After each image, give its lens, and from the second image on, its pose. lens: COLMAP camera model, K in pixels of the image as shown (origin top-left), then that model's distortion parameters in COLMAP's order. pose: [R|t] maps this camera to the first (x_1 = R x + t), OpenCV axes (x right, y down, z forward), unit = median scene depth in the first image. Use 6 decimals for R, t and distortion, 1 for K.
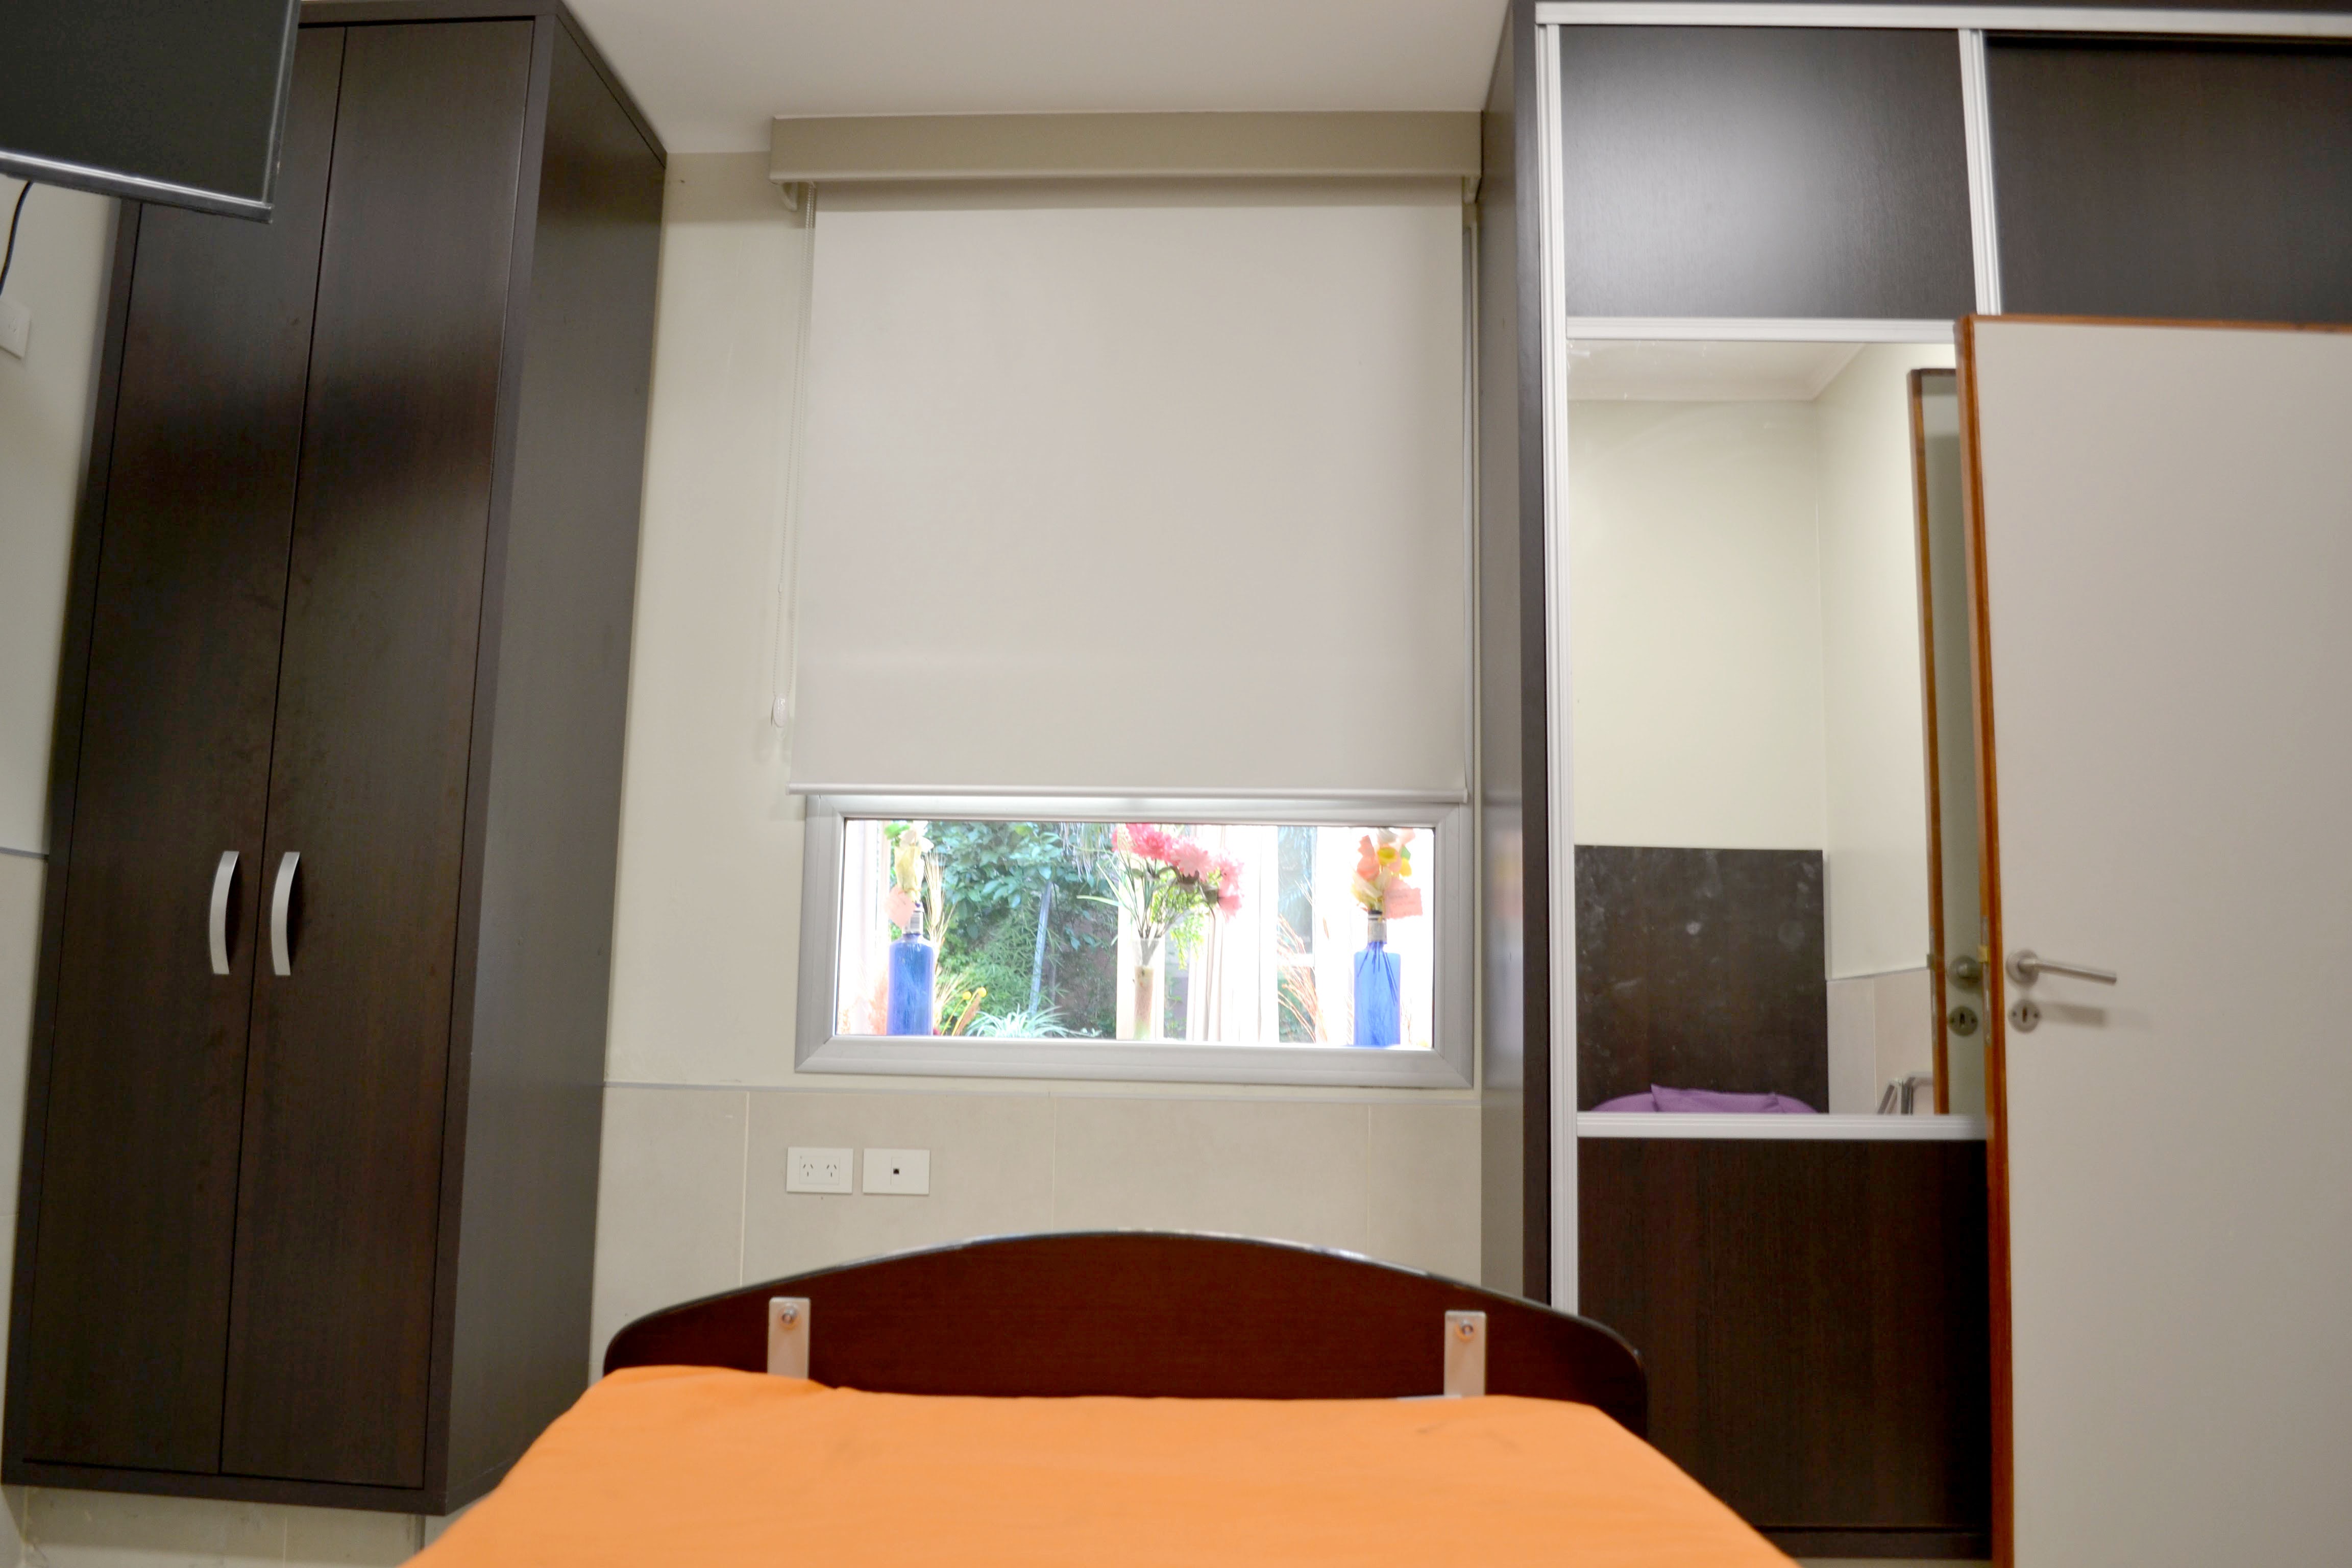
lens RADIAL K [[1907.6, 0, 1171.0], [0, 1907.6, 782.1], [0, 0, 1]] dist [-0.065609, 0.000048]
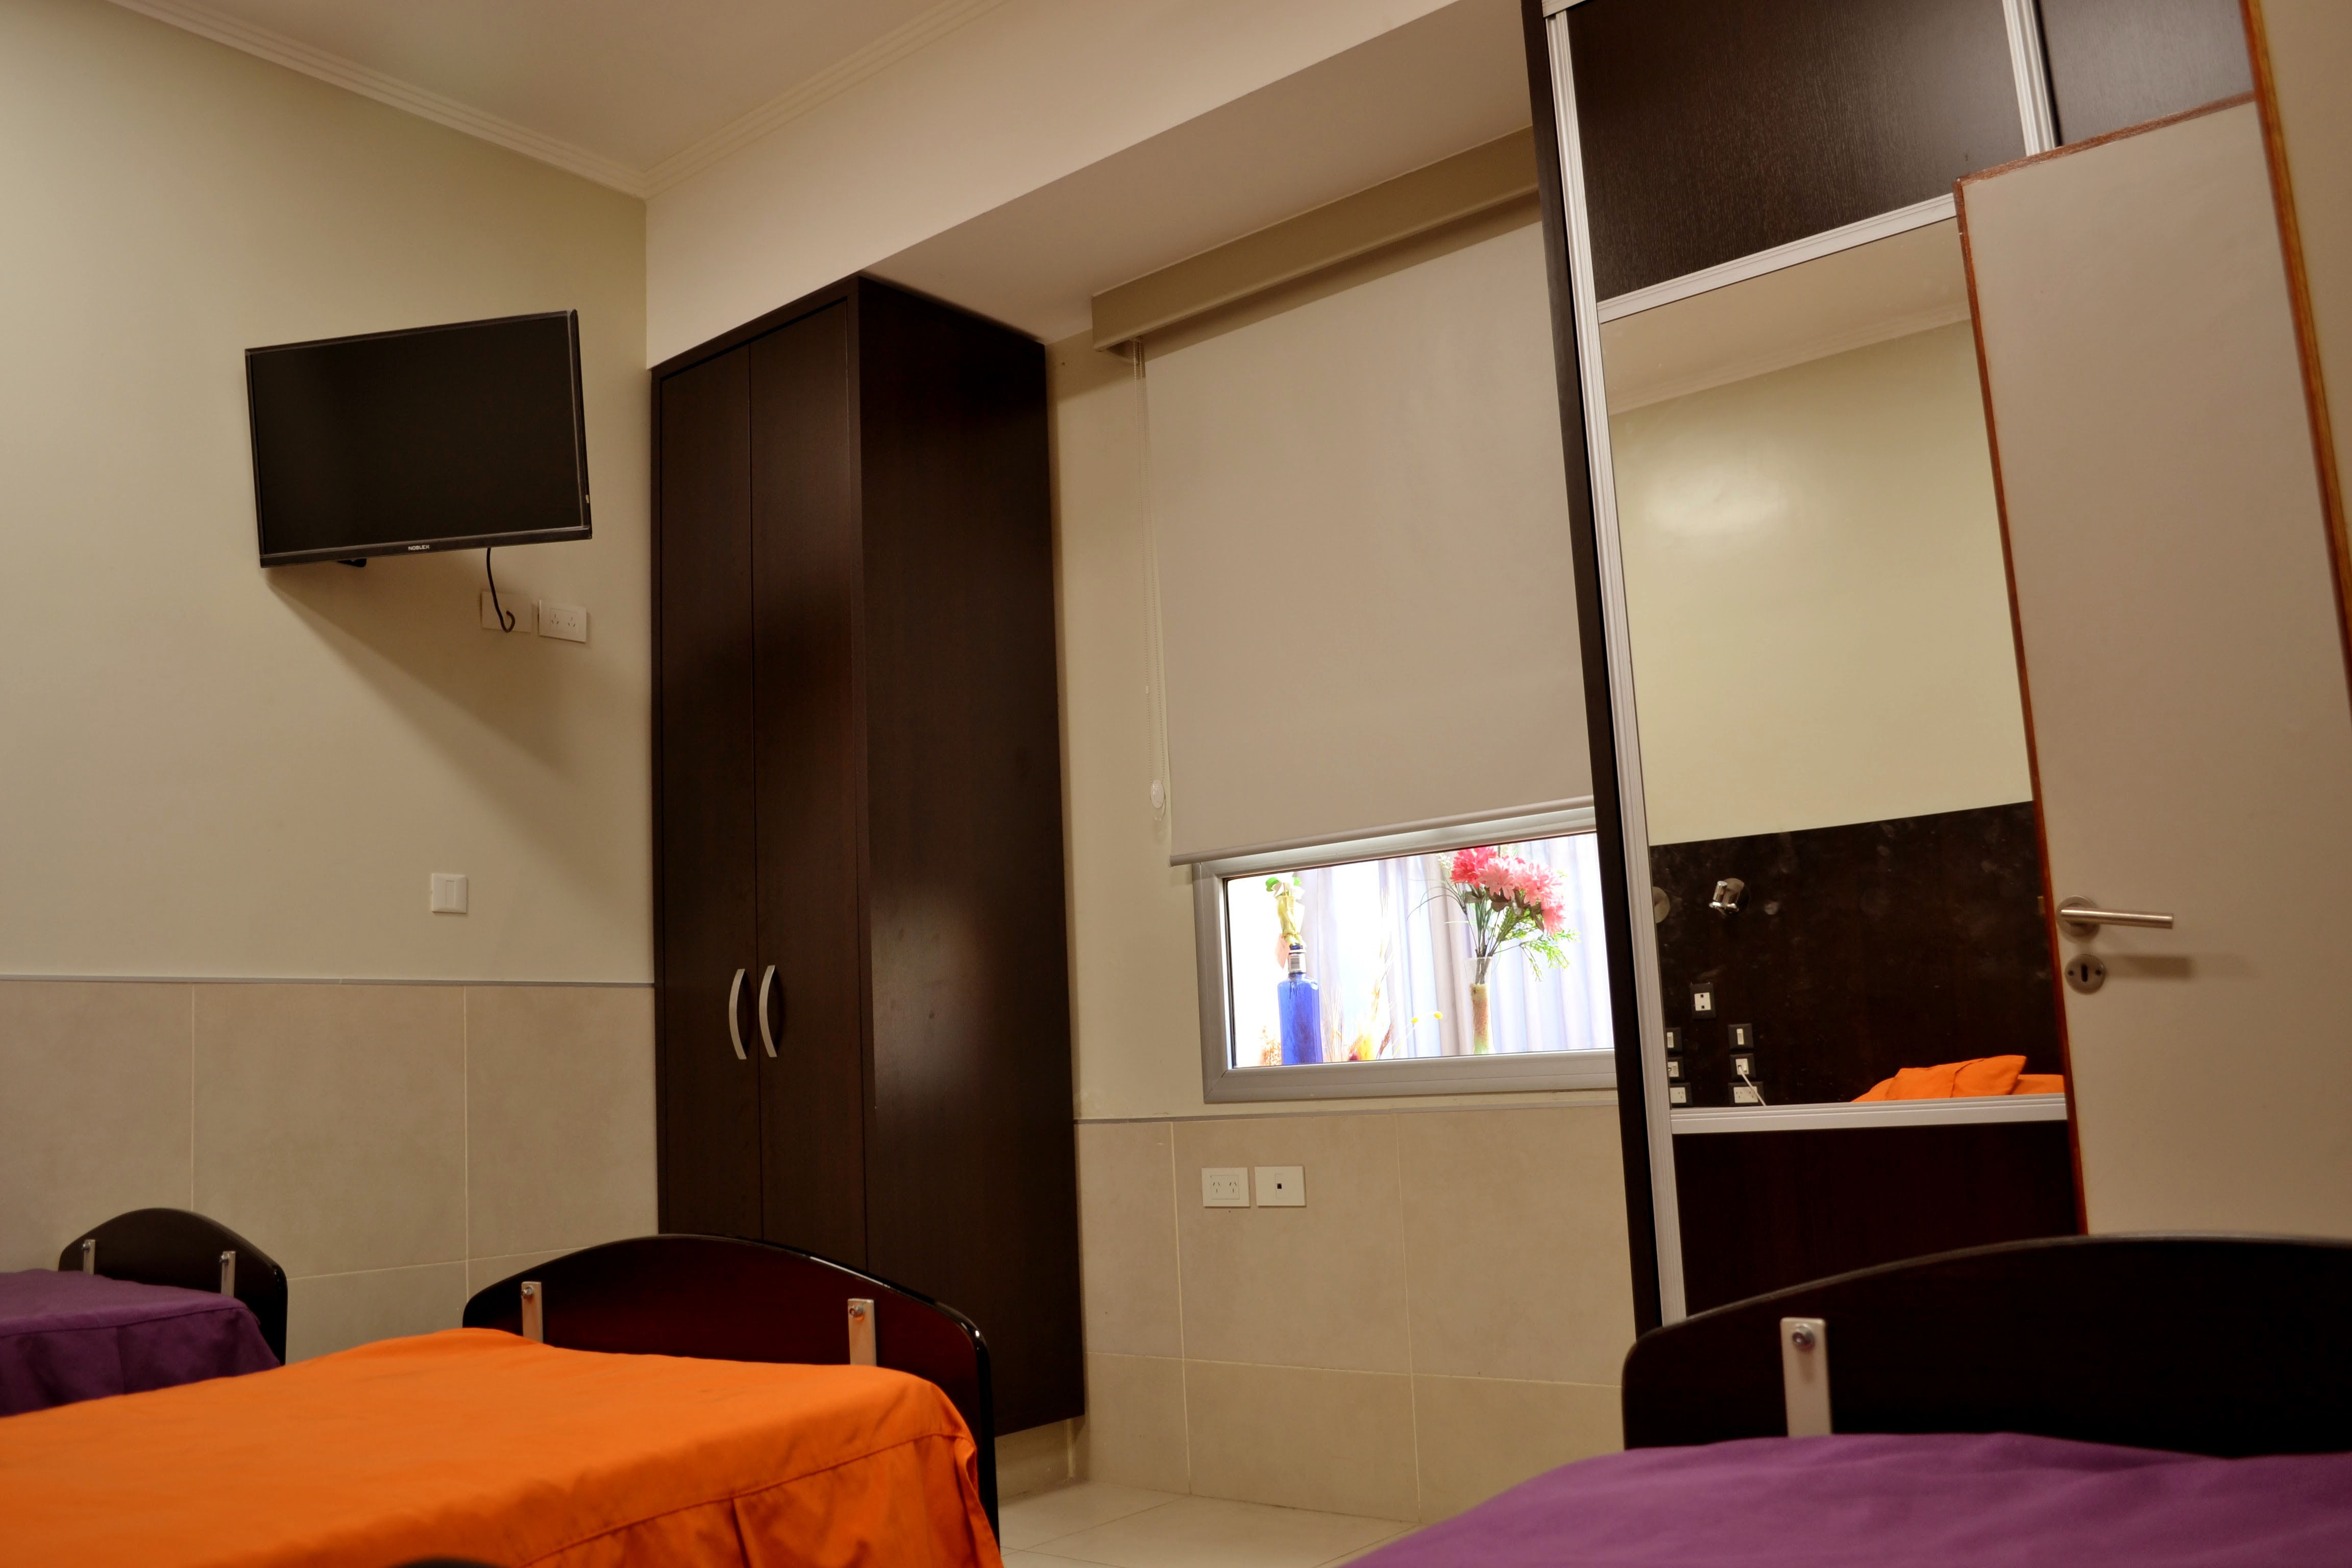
lens RADIAL K [[1907.6, 0, 1181.3], [0, 1907.6, 783.8], [0, 0, 1]] dist [-0.065609, 0.000048]
pose [[0.804422, -0.147713, -0.575401, 0.578634], [0.144930, 0.988124, -0.051048, 0.020975], [0.576108, -0.042329, 0.816277, 0.063322]]
